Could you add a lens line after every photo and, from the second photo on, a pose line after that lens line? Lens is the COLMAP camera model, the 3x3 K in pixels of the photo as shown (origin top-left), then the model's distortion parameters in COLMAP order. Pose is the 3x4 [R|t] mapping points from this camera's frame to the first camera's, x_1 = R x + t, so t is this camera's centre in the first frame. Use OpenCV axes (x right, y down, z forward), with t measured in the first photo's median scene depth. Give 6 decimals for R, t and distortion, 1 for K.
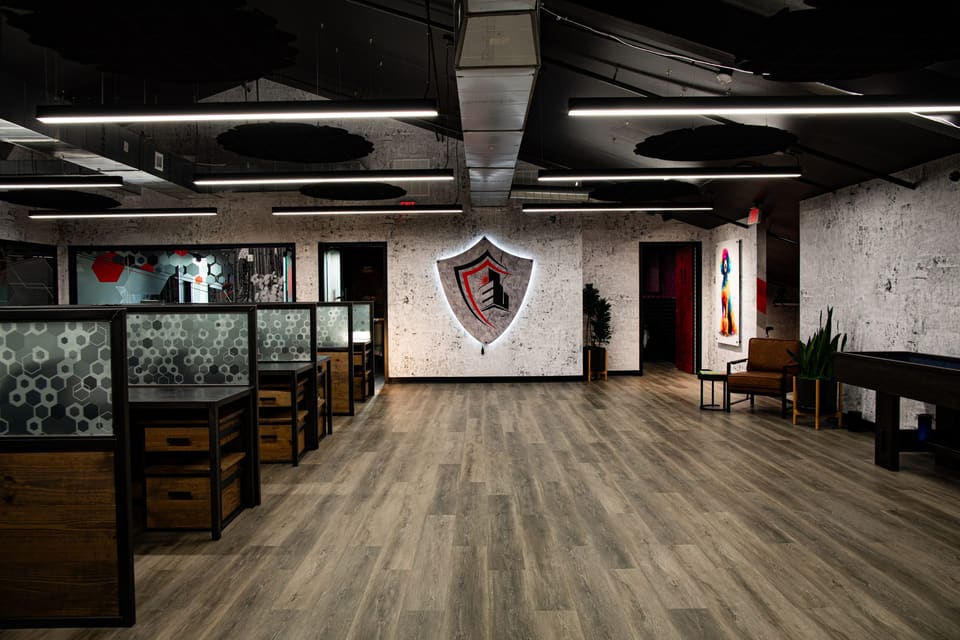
lens RADIAL K [[652.9, 0, 480.0], [0, 652.9, 320.0], [0, 0, 1]] dist [-0.007590, -0.001703]
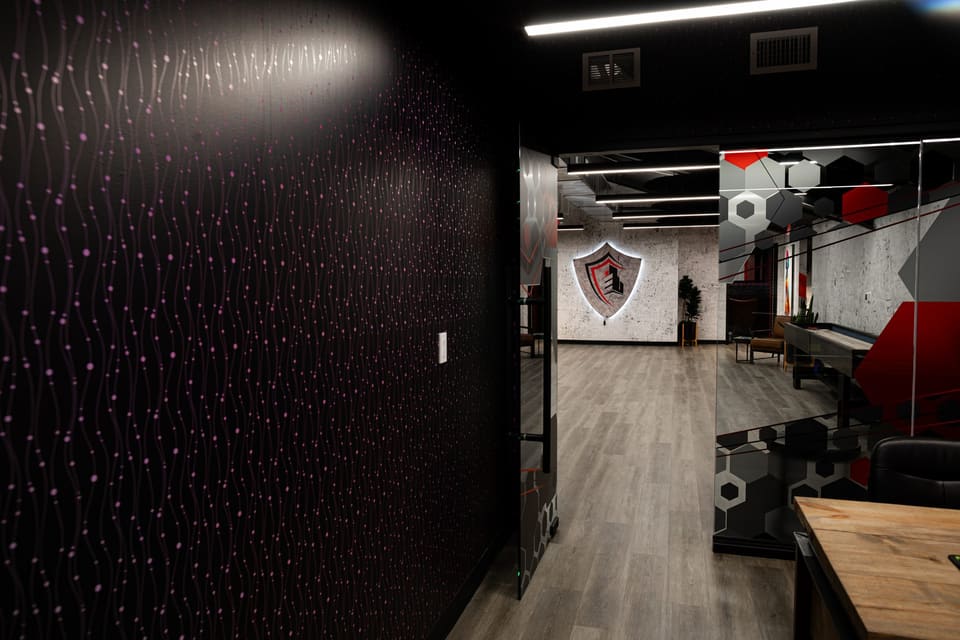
lens RADIAL K [[652.9, 0, 480.0], [0, 652.9, 320.0], [0, 0, 1]] dist [-0.007590, -0.001703]
pose [[0.957040, 0.021905, -0.289128, 0.157138], [-0.013040, 0.999385, 0.032550, -0.001082], [0.289663, -0.027381, 0.956737, -0.449168]]
